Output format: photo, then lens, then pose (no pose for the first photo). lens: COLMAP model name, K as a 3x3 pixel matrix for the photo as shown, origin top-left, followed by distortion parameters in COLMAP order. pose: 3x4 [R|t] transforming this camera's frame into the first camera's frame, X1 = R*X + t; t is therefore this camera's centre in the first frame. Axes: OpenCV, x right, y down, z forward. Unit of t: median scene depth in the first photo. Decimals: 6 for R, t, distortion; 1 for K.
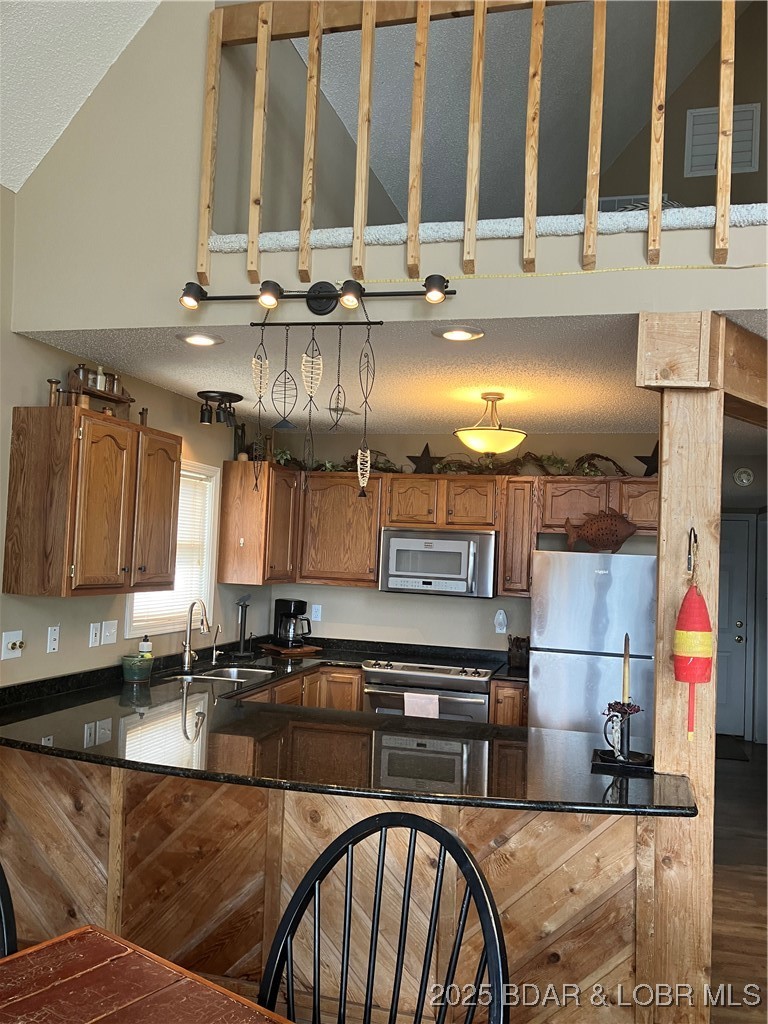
lens RADIAL K [[847.5, 0, 394.6], [0, 847.5, 512.8], [0, 0, 1]] dist [0.046767, -0.057061]
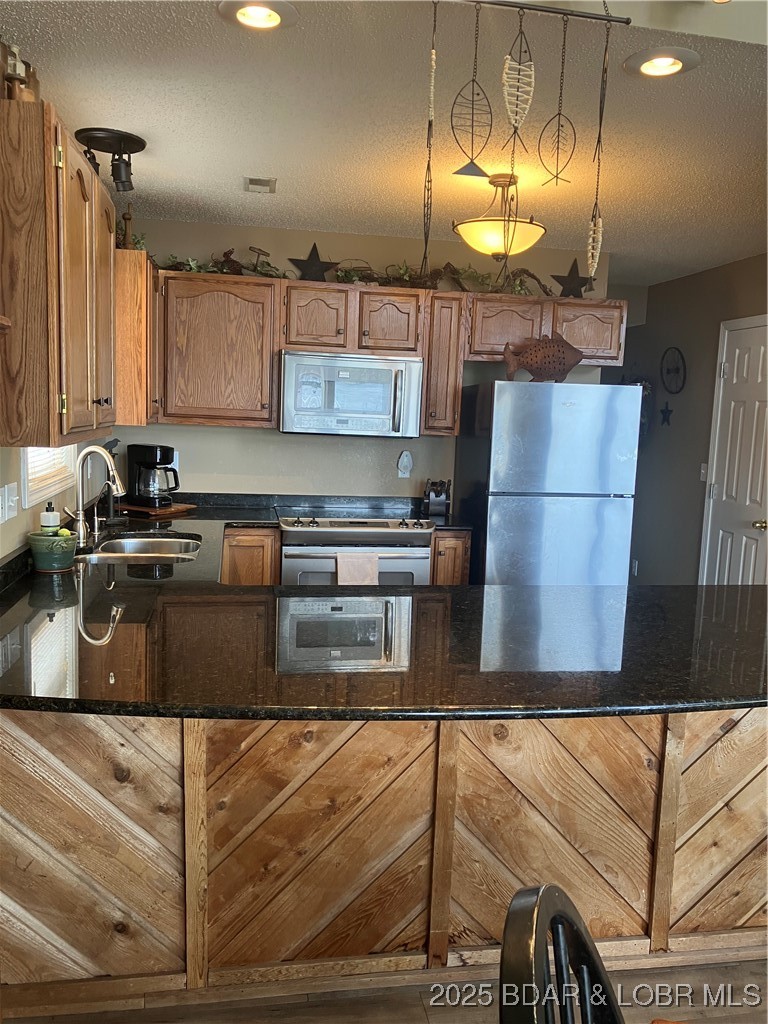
lens RADIAL K [[847.5, 0, 389.7], [0, 847.5, 516.6], [0, 0, 1]] dist [0.046767, -0.057061]
pose [[0.903298, -0.062103, 0.424496, -0.334633], [-0.020949, 0.981902, 0.188229, 0.022693], [-0.428503, -0.178920, 0.885649, 0.288352]]
